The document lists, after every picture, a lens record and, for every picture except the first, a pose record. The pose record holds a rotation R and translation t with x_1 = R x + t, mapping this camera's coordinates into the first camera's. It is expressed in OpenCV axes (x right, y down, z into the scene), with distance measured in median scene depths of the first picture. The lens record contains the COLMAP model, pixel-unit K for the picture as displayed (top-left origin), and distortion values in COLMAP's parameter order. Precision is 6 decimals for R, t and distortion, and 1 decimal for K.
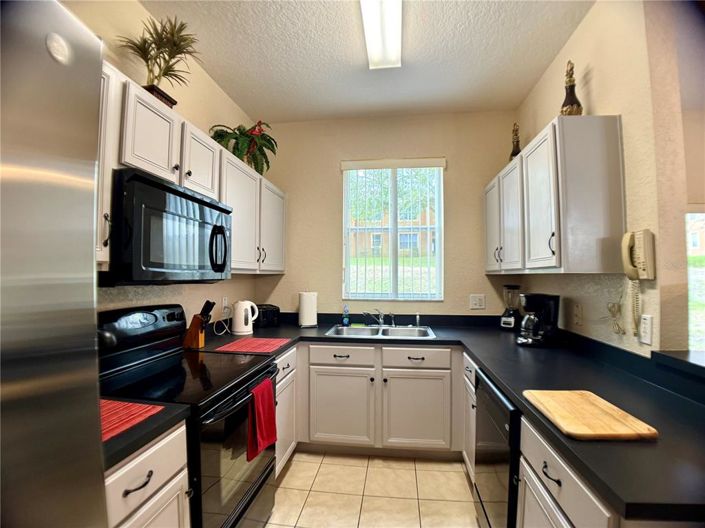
lens RADIAL K [[343.0, 0, 357.6], [0, 343.0, 263.8], [0, 0, 1]] dist [-0.086113, 0.011203]
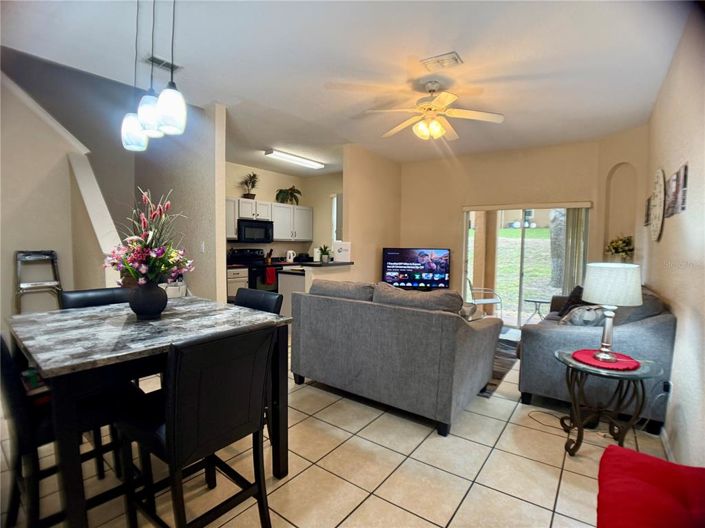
lens RADIAL K [[343.0, 0, 350.2], [0, 343.0, 270.4], [0, 0, 1]] dist [-0.086113, 0.011203]
pose [[0.863869, 0.047310, -0.501491, 1.541668], [0.007035, 0.994349, 0.105923, -0.023853], [0.503668, -0.095031, 0.858655, -1.212278]]
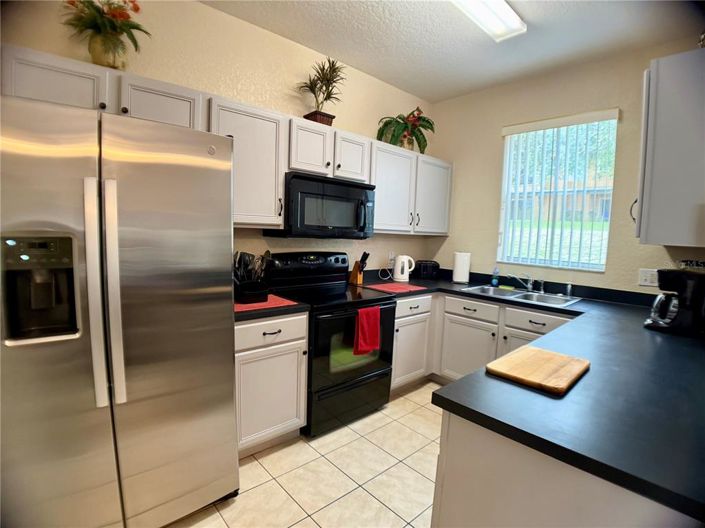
lens RADIAL K [[343.0, 0, 352.0], [0, 343.0, 265.0], [0, 0, 1]] dist [-0.086113, 0.011203]
pose [[0.749442, 0.088328, -0.656152, 0.372229], [-0.012529, 0.992775, 0.119333, -0.005842], [0.661952, -0.081212, 0.745134, -0.089695]]
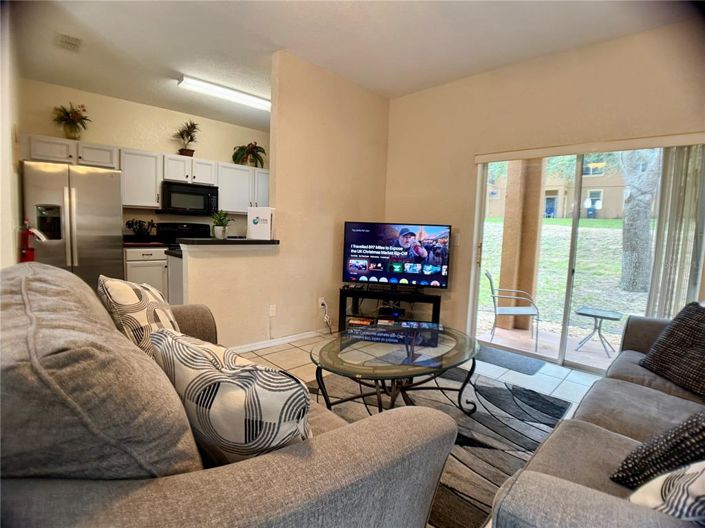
lens RADIAL K [[343.0, 0, 351.1], [0, 343.0, 268.8], [0, 0, 1]] dist [-0.086113, 0.011203]
pose [[0.778810, 0.093331, -0.620277, 1.535552], [-0.014937, 0.991348, 0.130410, 0.076409], [0.627082, -0.092300, 0.773466, -0.297744]]
